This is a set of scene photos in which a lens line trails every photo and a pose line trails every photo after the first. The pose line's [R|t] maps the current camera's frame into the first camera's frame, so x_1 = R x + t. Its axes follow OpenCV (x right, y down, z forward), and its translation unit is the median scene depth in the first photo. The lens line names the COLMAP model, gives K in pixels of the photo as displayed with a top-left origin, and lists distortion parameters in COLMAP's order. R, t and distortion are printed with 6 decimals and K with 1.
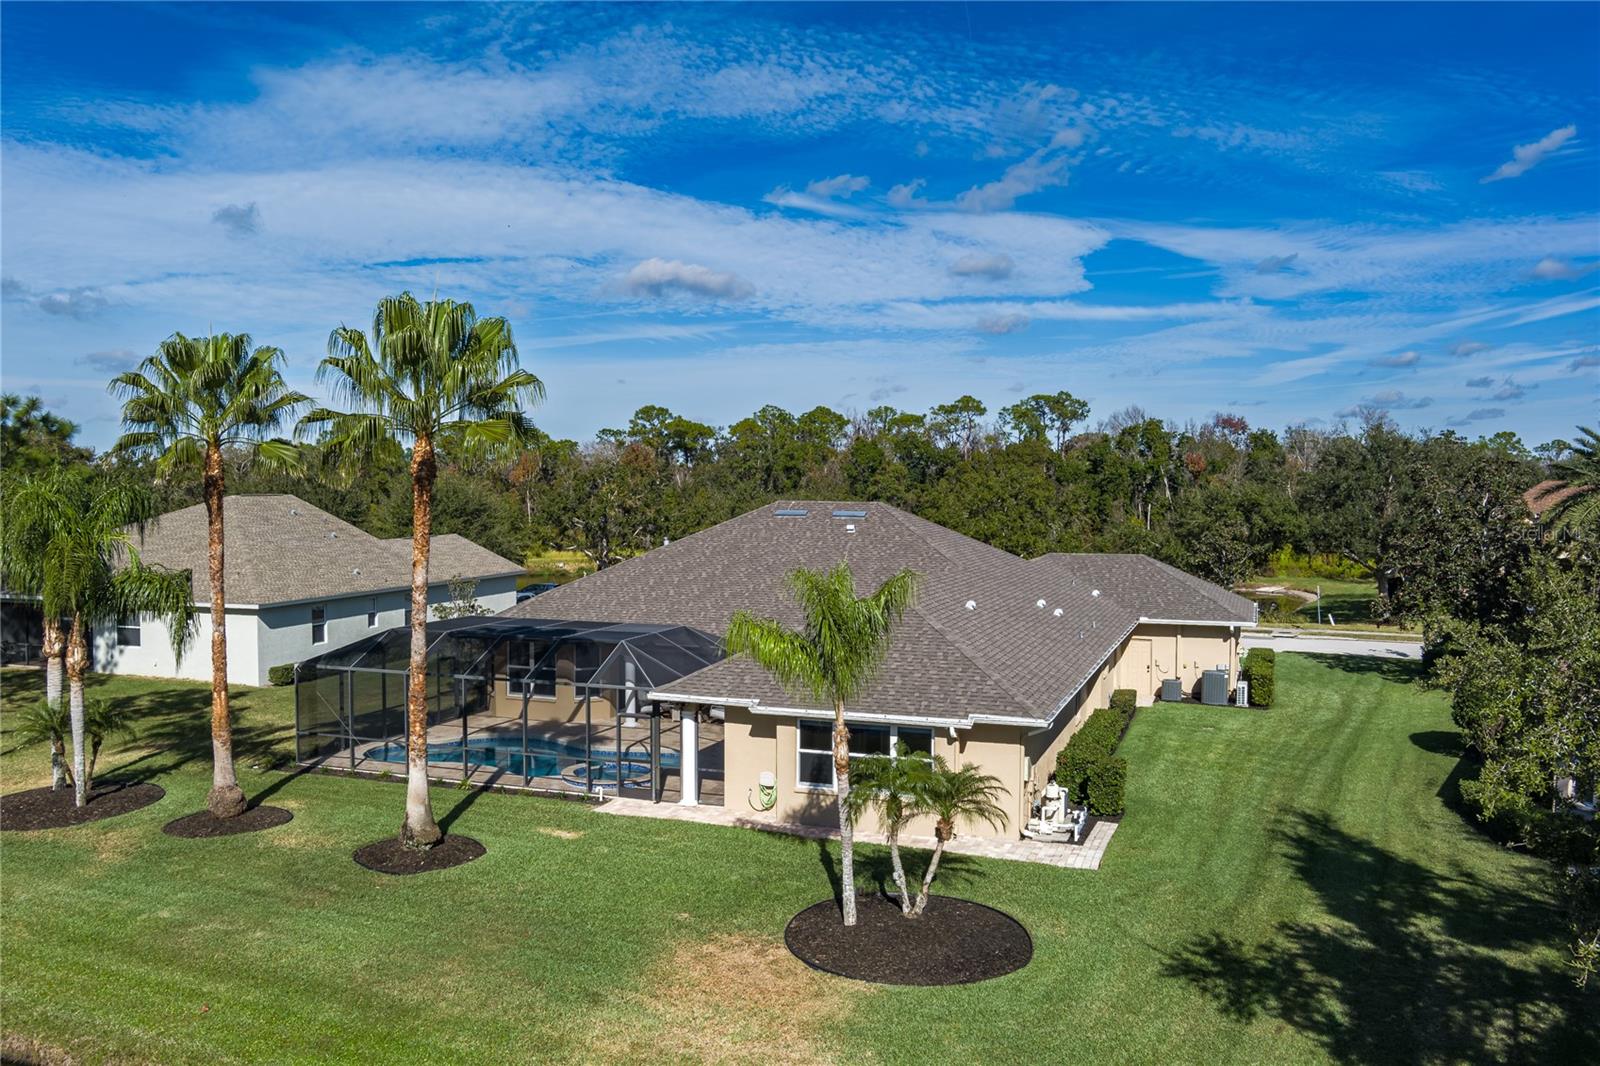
lens RADIAL K [[1273.1, 0, 816.4], [0, 1273.1, 531.5], [0, 0, 1]] dist [-0.072064, 0.001976]
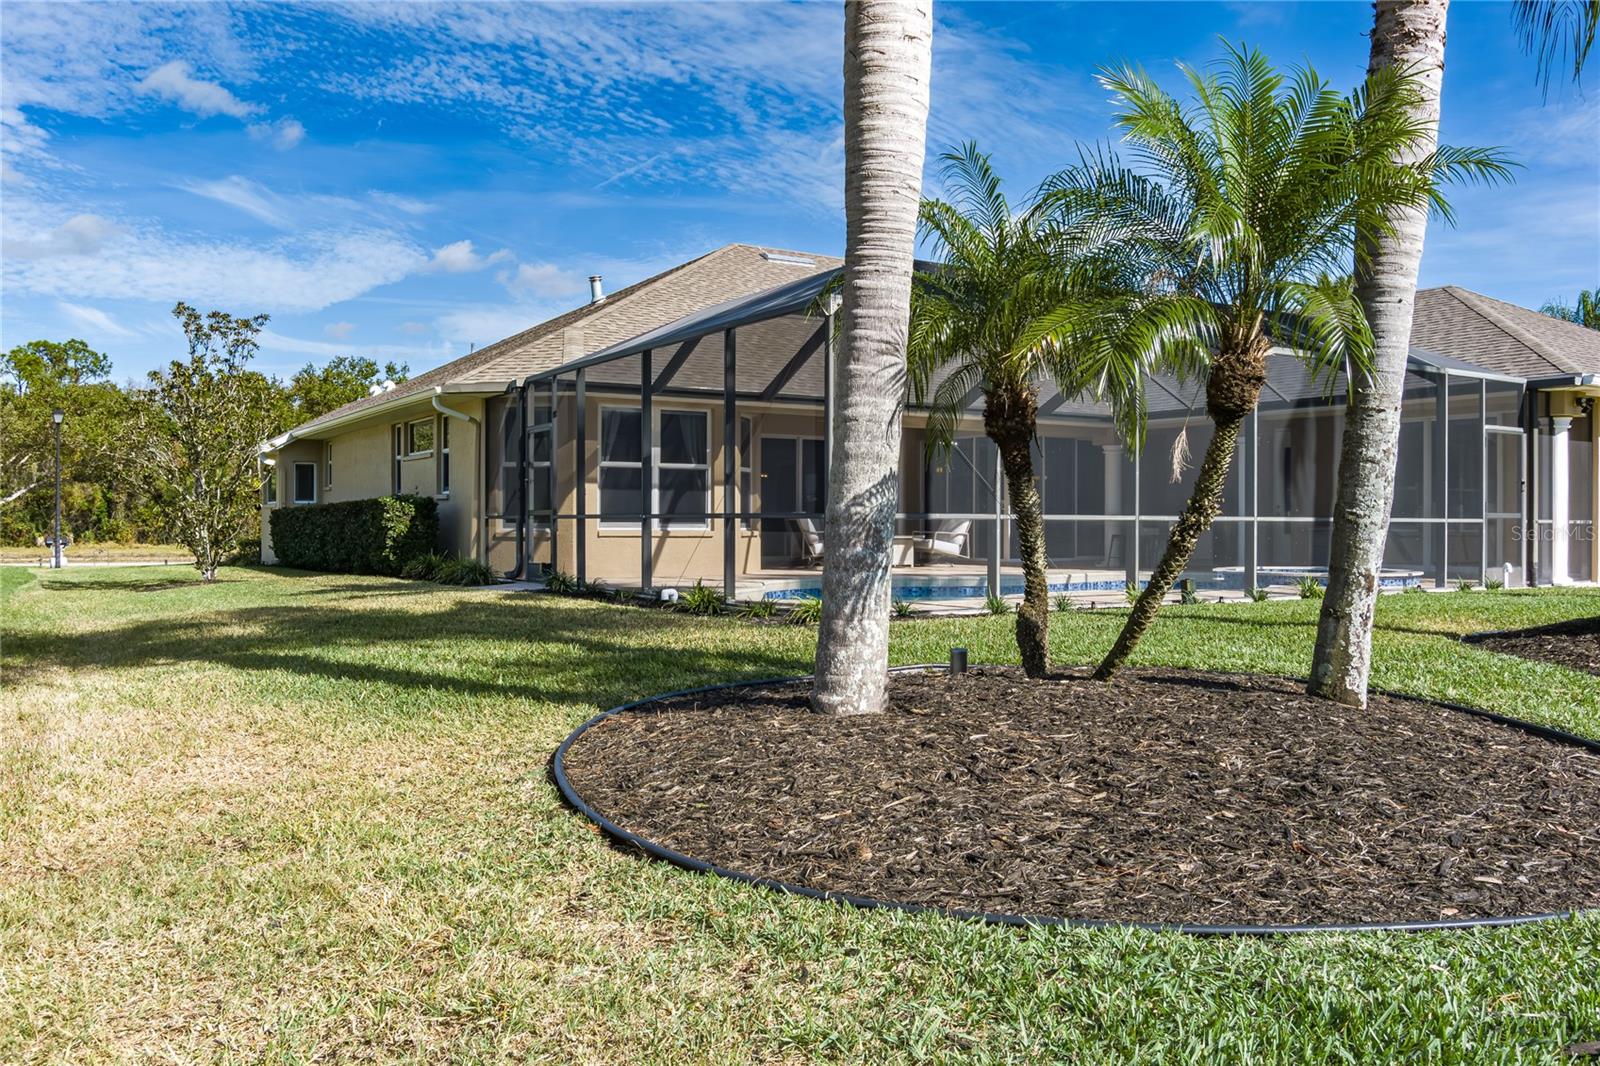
lens RADIAL K [[1289.7, 0, 808.4], [0, 1289.7, 525.3], [0, 0, 1]] dist [-0.070114, 0.007448]
pose [[0.636857, -0.004709, 0.770968, -0.702328], [0.026624, 0.999519, -0.015887, 0.176289], [-0.770522, 0.030644, 0.636676, 0.843432]]
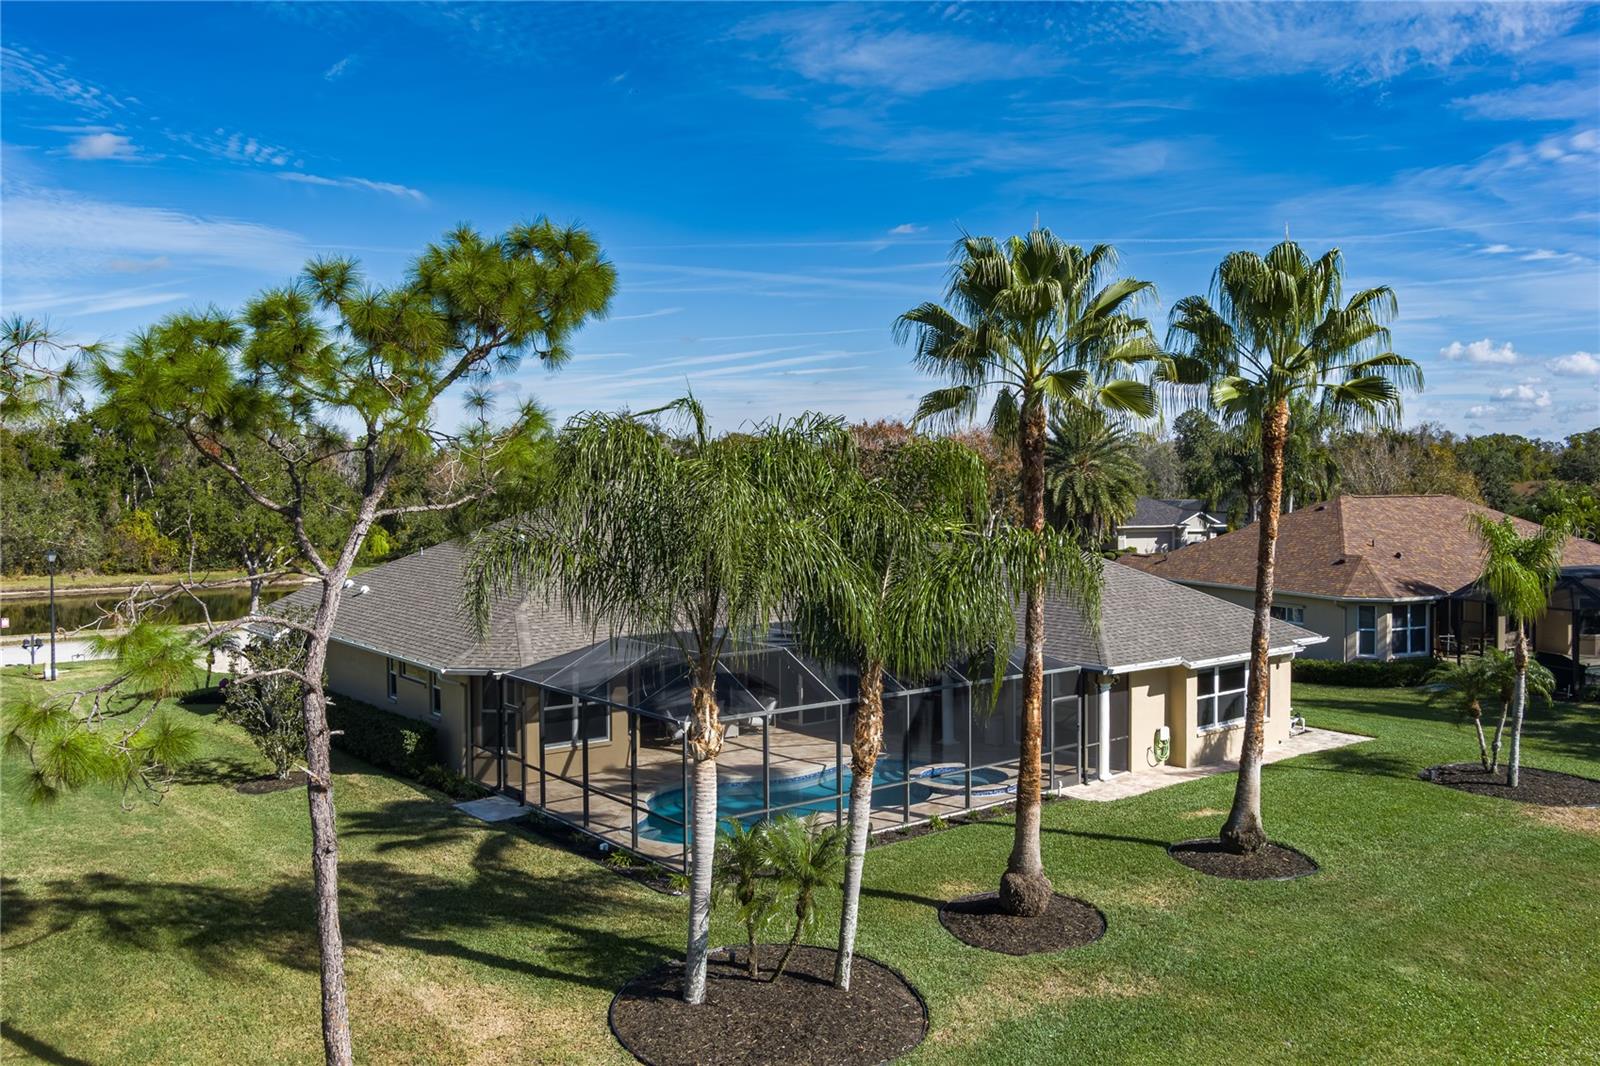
lens RADIAL K [[1286.1, 0, 800.4], [0, 1286.1, 441.3], [0, 0, 1]] dist [-0.067923, 0.011946]
pose [[0.547676, 0.015913, 0.836539, -1.001056], [0.037942, 0.998318, -0.043831, -0.011833], [-0.835830, 0.055745, 0.546151, 0.600983]]
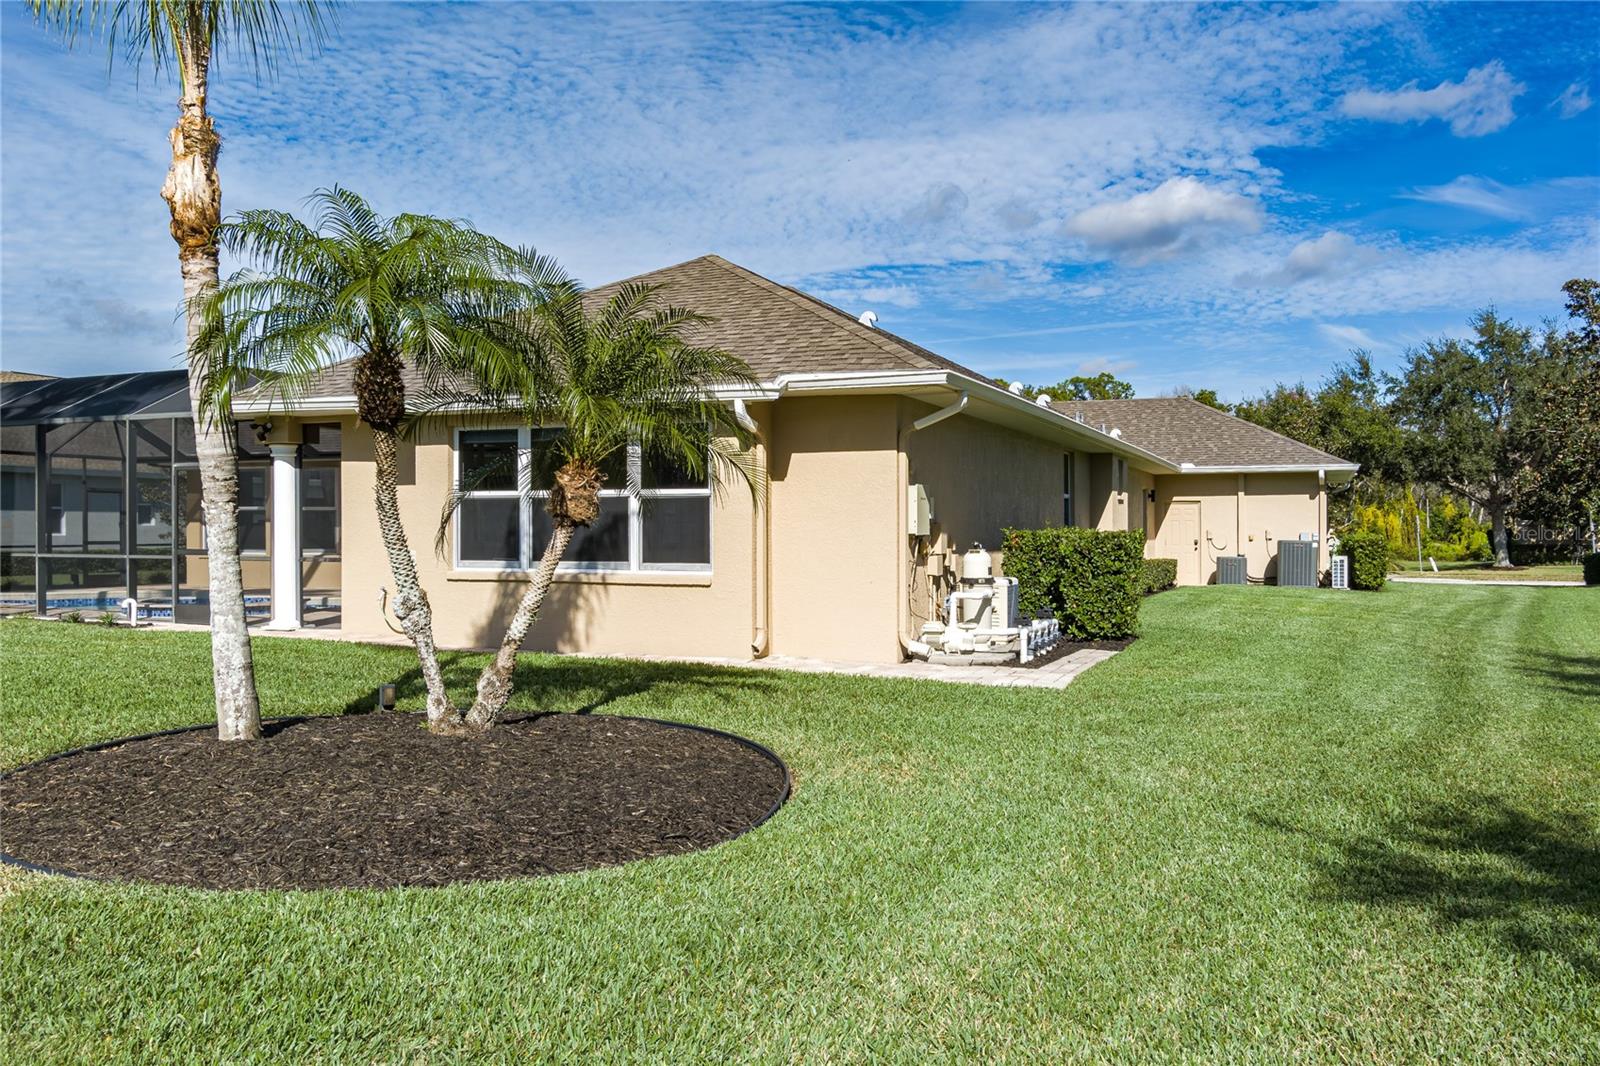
lens RADIAL K [[1289.7, 0, 808.4], [0, 1289.7, 525.3], [0, 0, 1]] dist [-0.070114, 0.007448]
pose [[0.999056, -0.006154, -0.043007, 0.126419], [0.004553, 0.999297, -0.037222, 0.181031], [0.043206, 0.036991, 0.998381, 0.458399]]
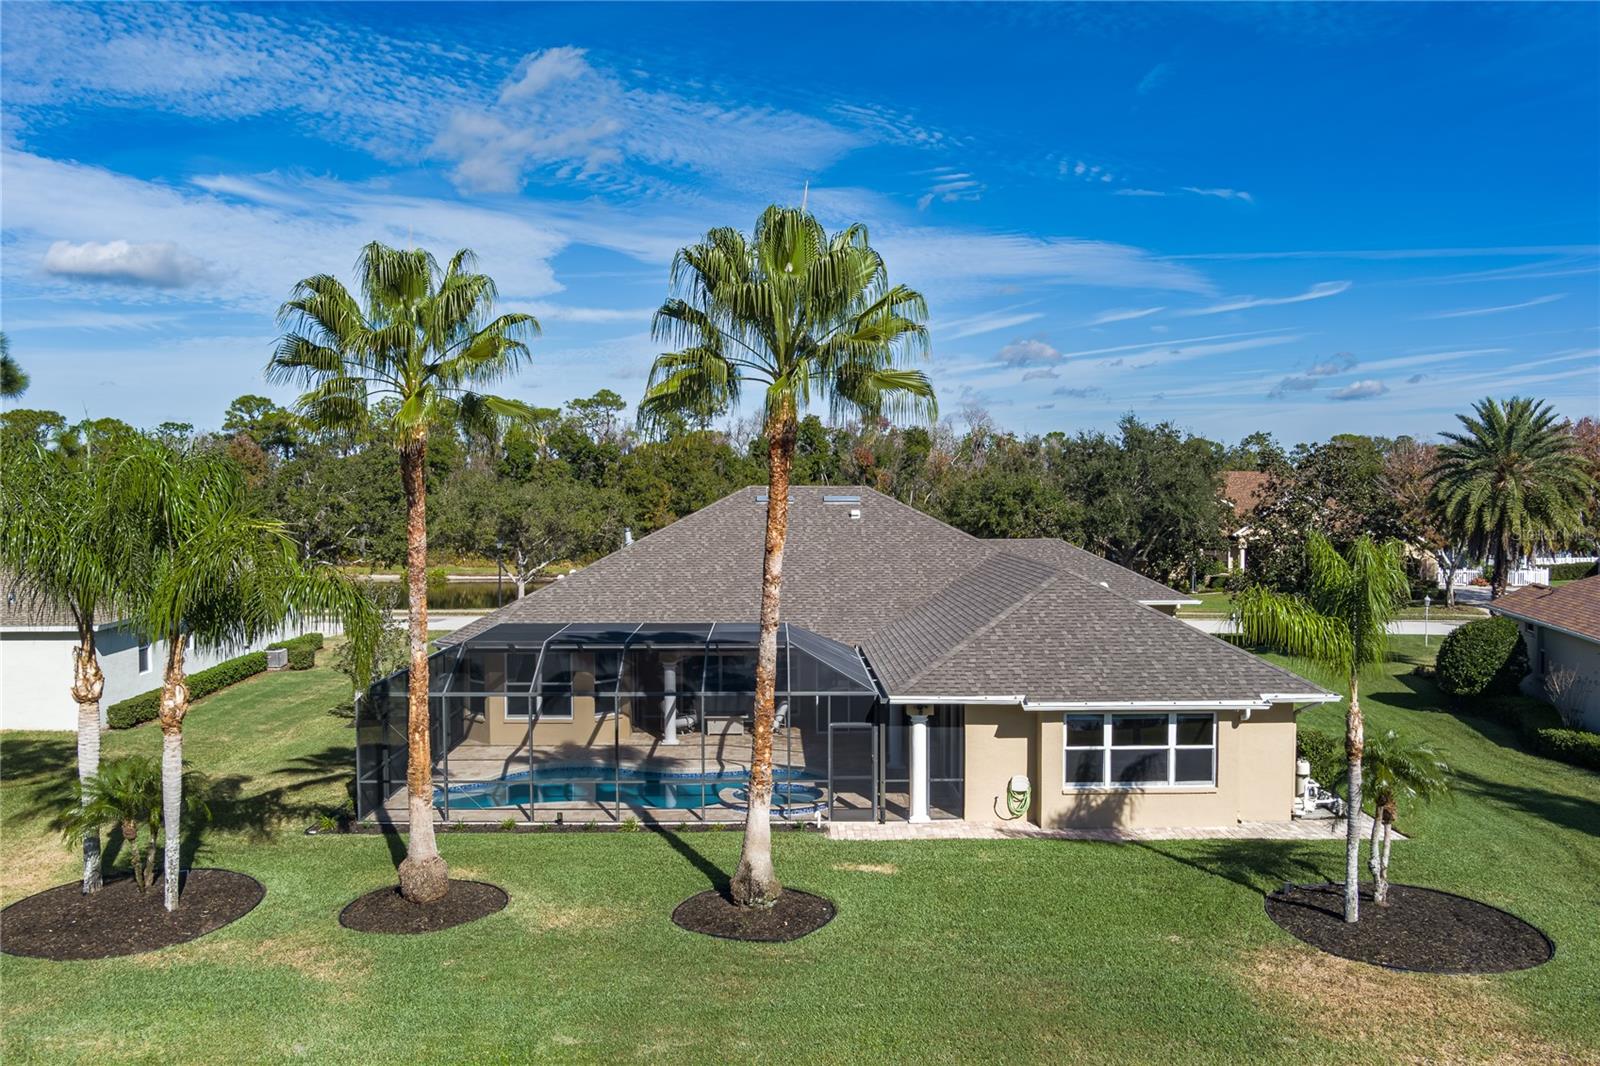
lens RADIAL K [[1289.7, 0, 808.4], [0, 1289.7, 525.3], [0, 0, 1]] dist [-0.070114, 0.007448]
pose [[0.937478, -0.016158, 0.347668, -0.448323], [0.018303, 0.999828, -0.002886, 0.010998], [-0.347562, 0.009068, 0.937613, 0.179871]]
